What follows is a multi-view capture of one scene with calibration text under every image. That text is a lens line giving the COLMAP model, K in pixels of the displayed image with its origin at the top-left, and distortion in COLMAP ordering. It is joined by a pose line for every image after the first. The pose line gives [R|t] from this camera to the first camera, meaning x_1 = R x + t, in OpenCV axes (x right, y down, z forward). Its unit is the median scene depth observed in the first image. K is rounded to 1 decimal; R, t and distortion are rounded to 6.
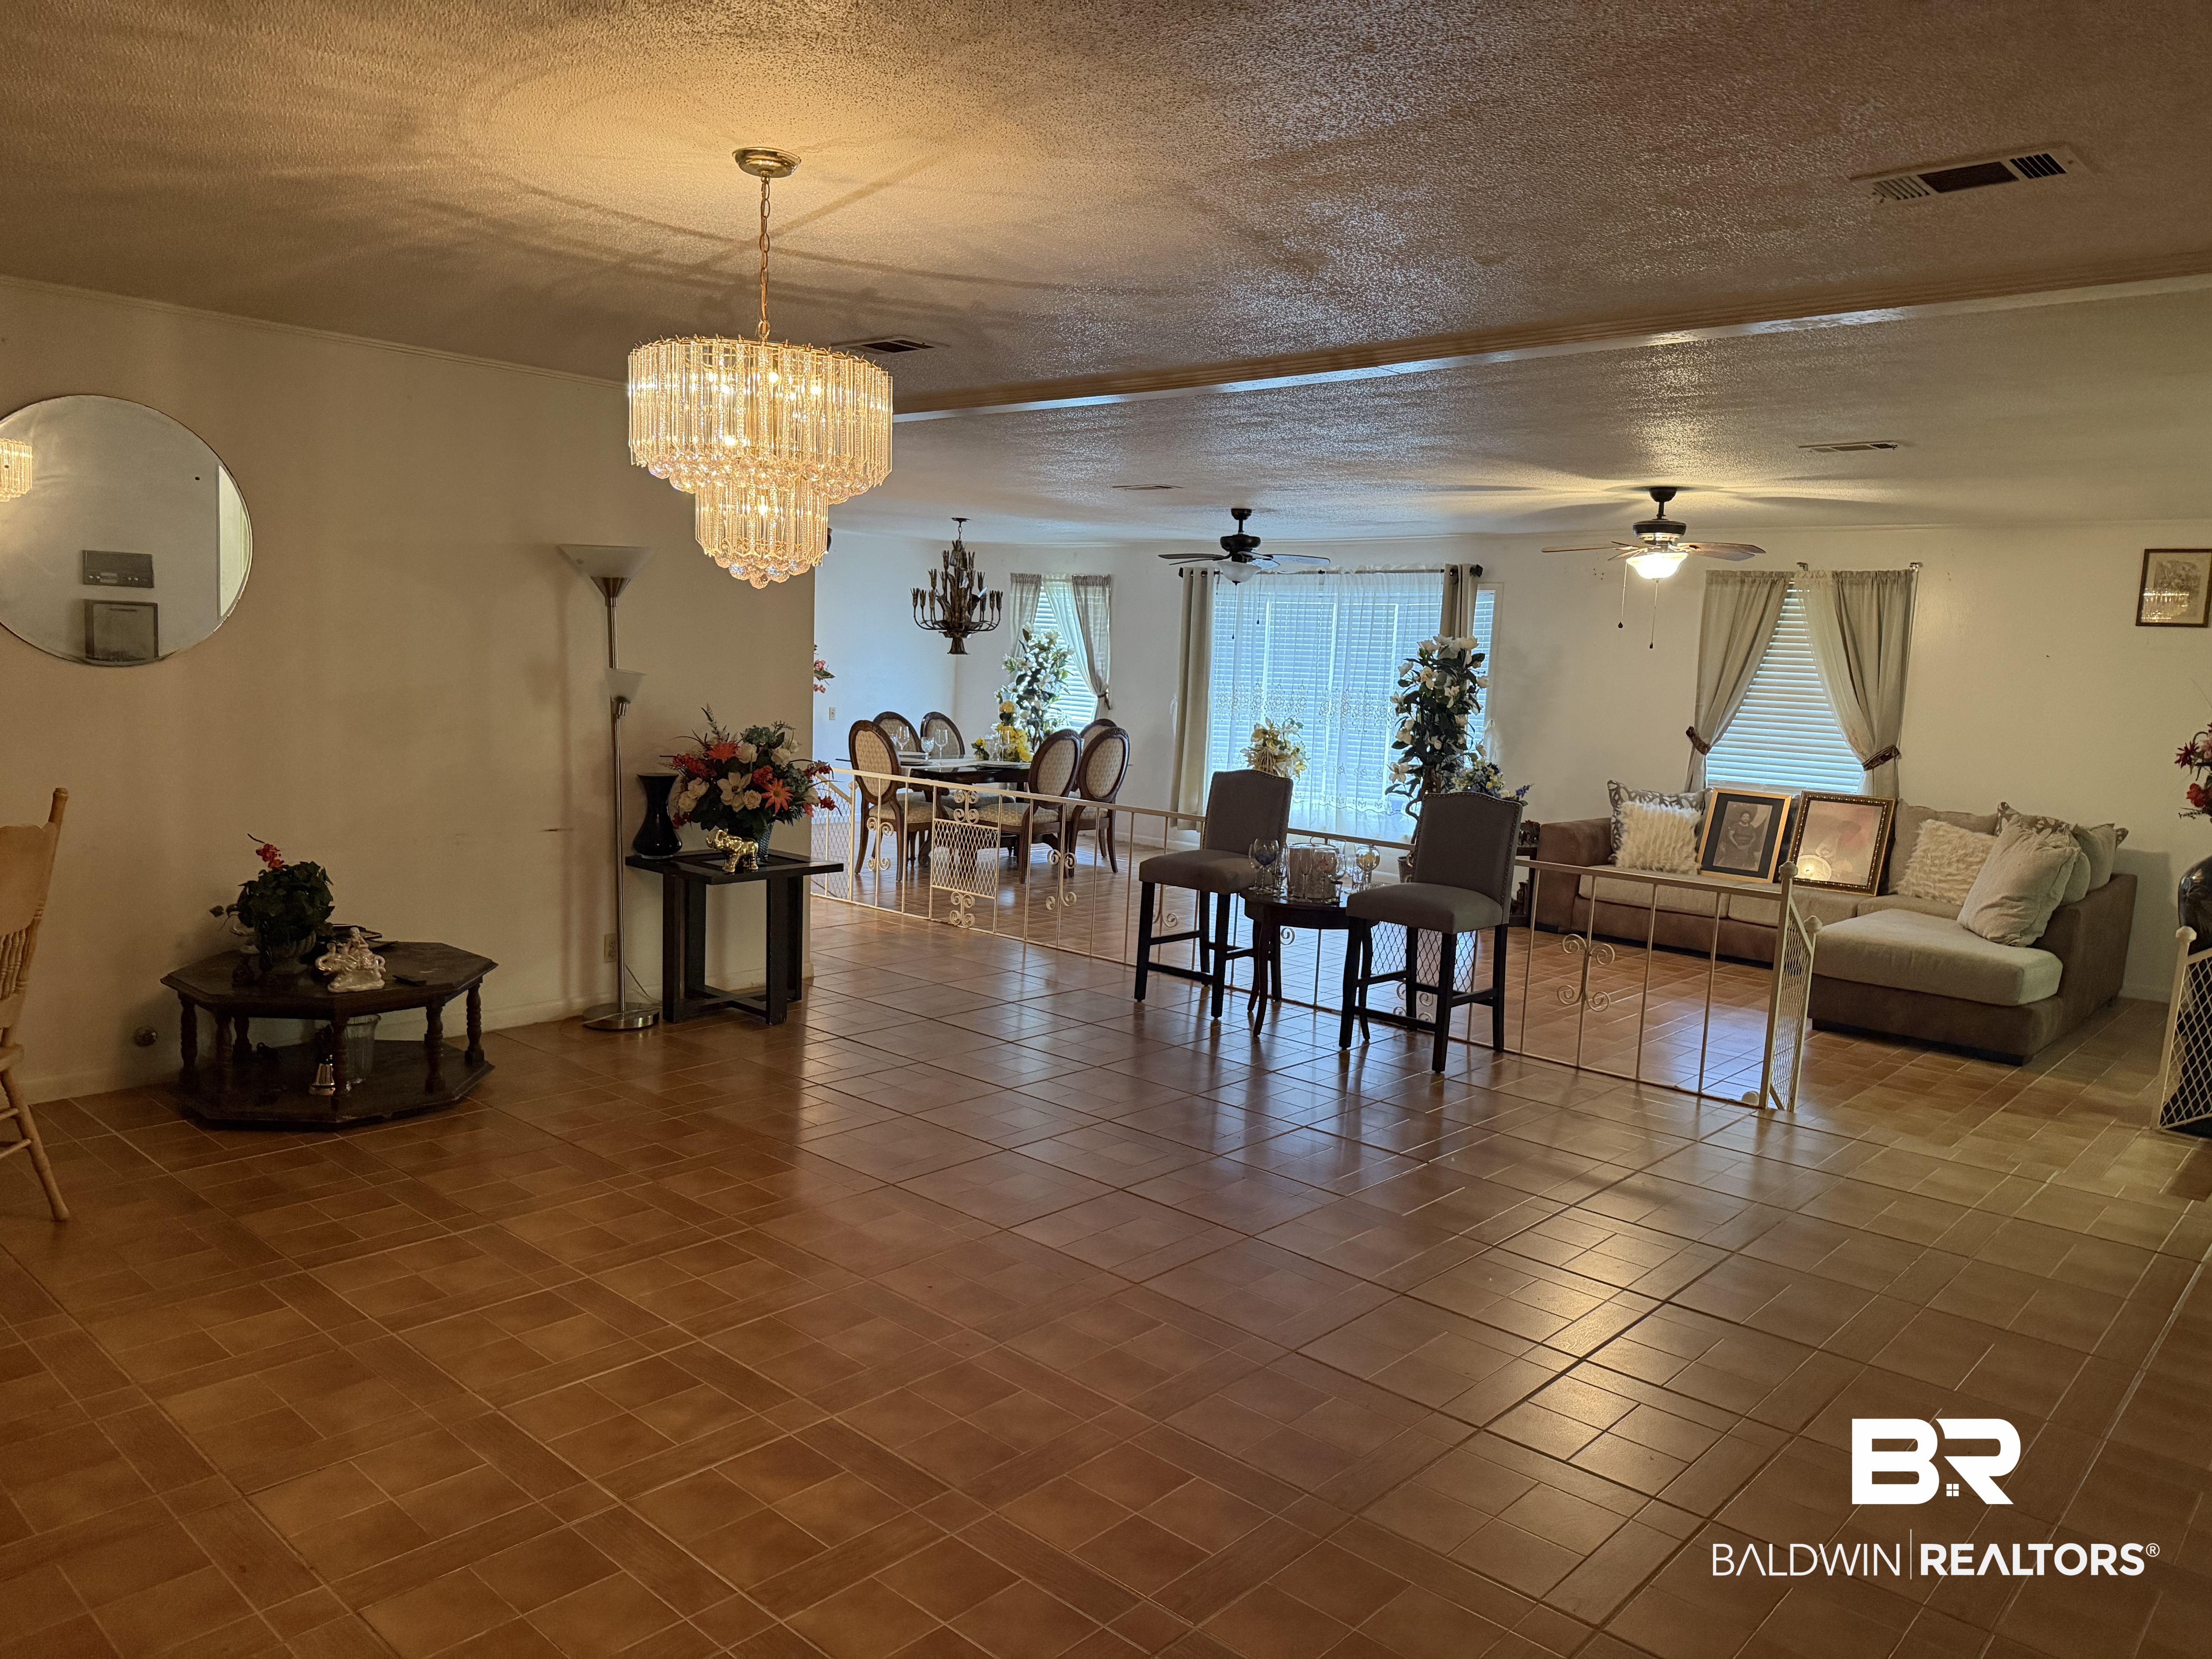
lens RADIAL K [[1568.5, 0, 1126.7], [0, 1568.5, 885.8], [0, 0, 1]] dist [-0.007688, -0.004489]
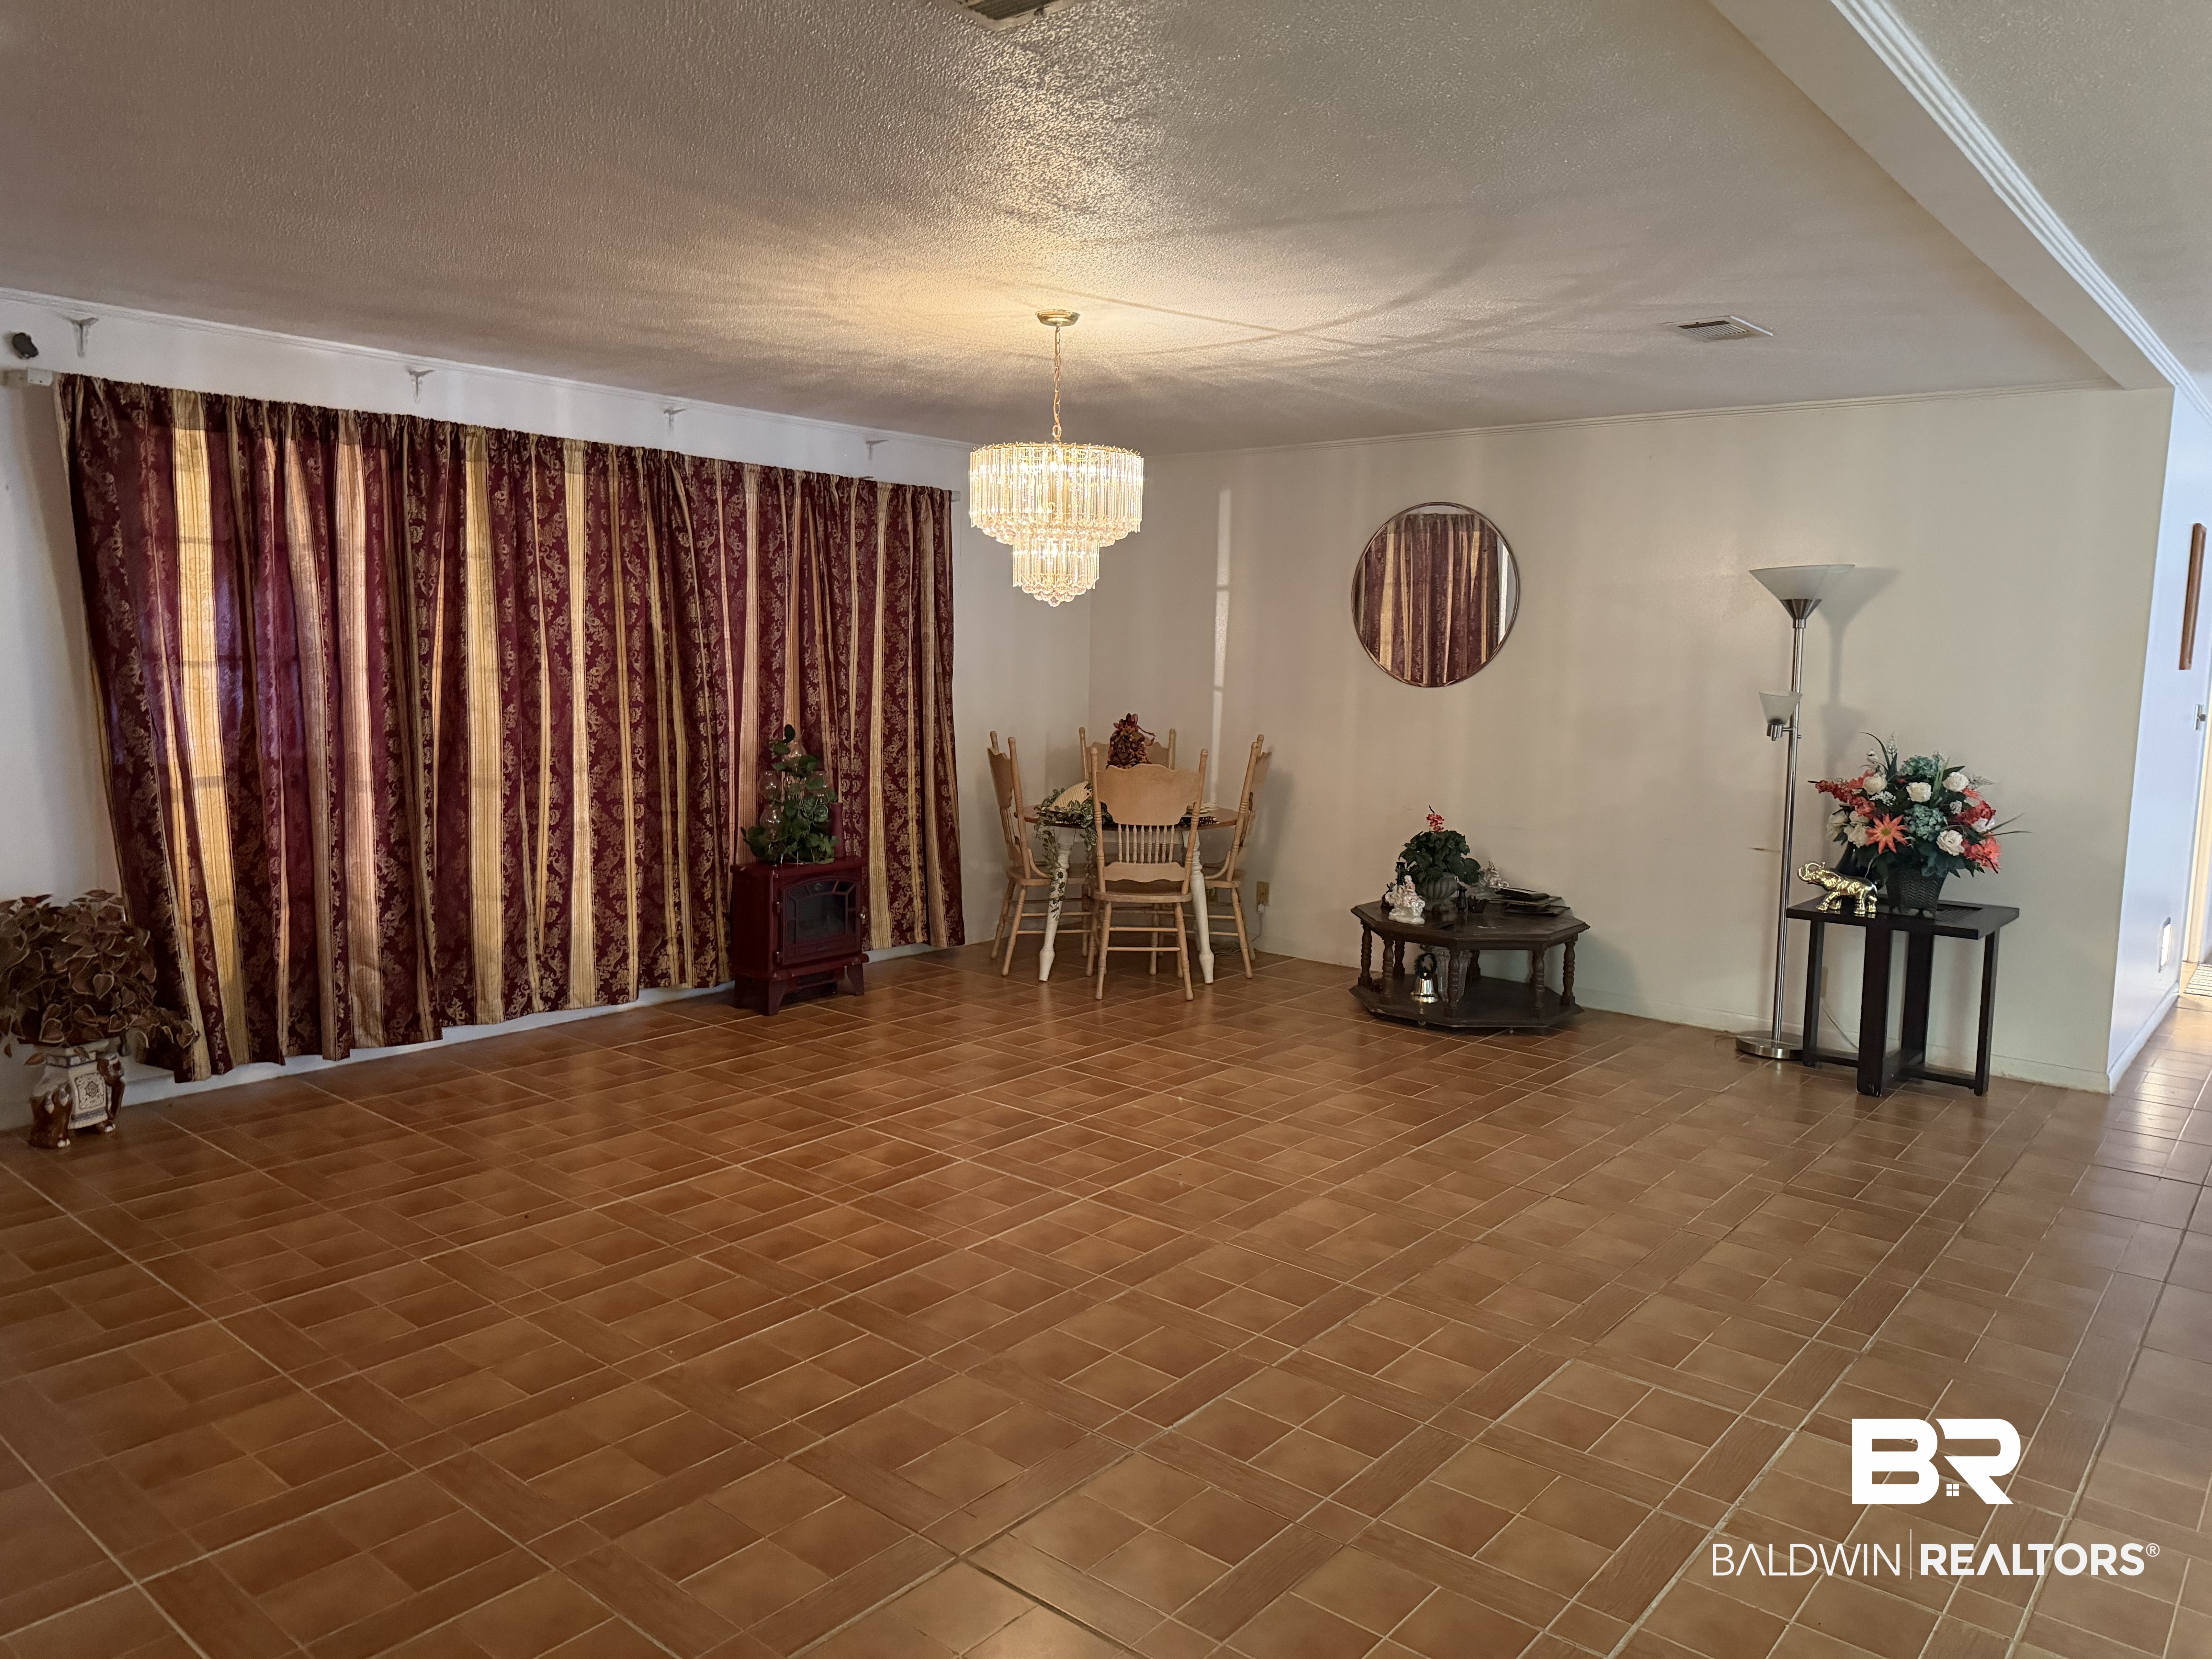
lens RADIAL K [[1555.4, 0, 1106.0], [0, 1555.4, 829.5], [0, 0, 1]] dist [-0.004329, -0.007727]
pose [[0.036306, 0.081505, -0.996011, 0.814755], [-0.172862, 0.982157, 0.074070, -0.064578], [0.984277, 0.169483, 0.049747, 0.654982]]
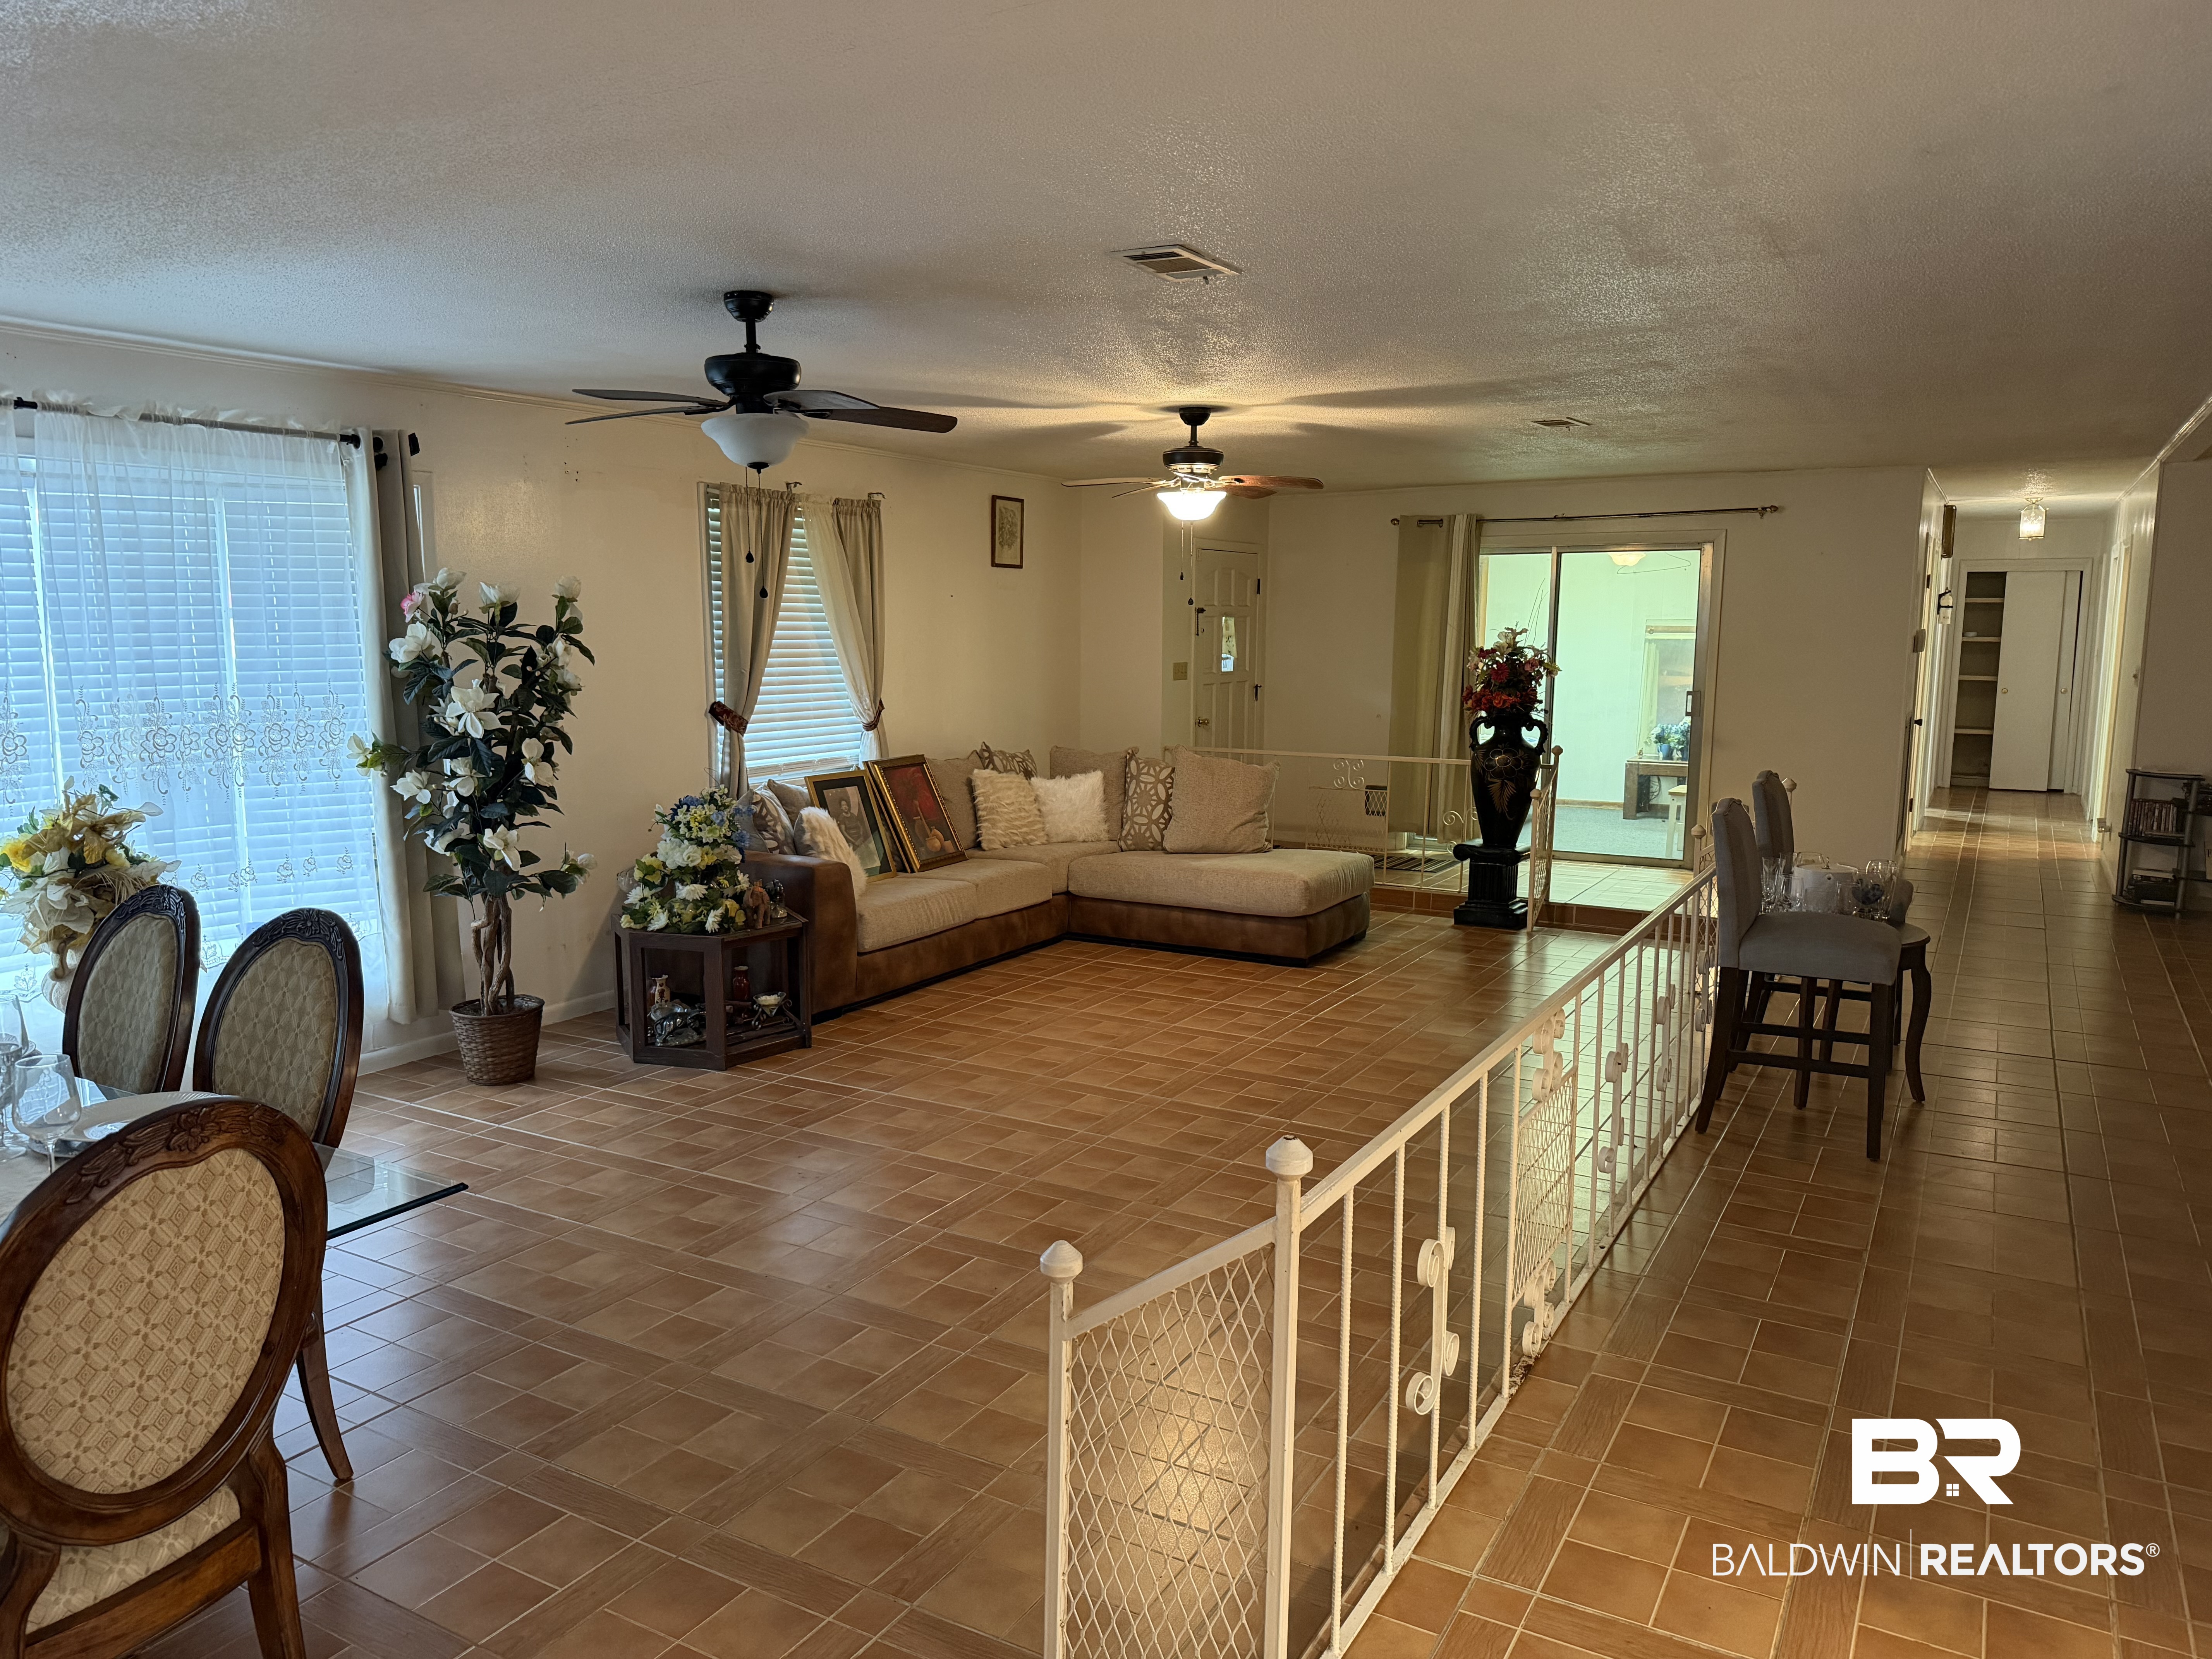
lens RADIAL K [[1495.8, 0, 1106.0], [0, 1495.8, 829.5], [0, 0, 1]] dist [0.140162, -0.001197]
pose [[-0.195882, -0.179119, 0.964130, -0.726128], [0.137120, 0.968515, 0.207792, -0.343640], [-0.970993, 0.172905, -0.165154, 1.977638]]
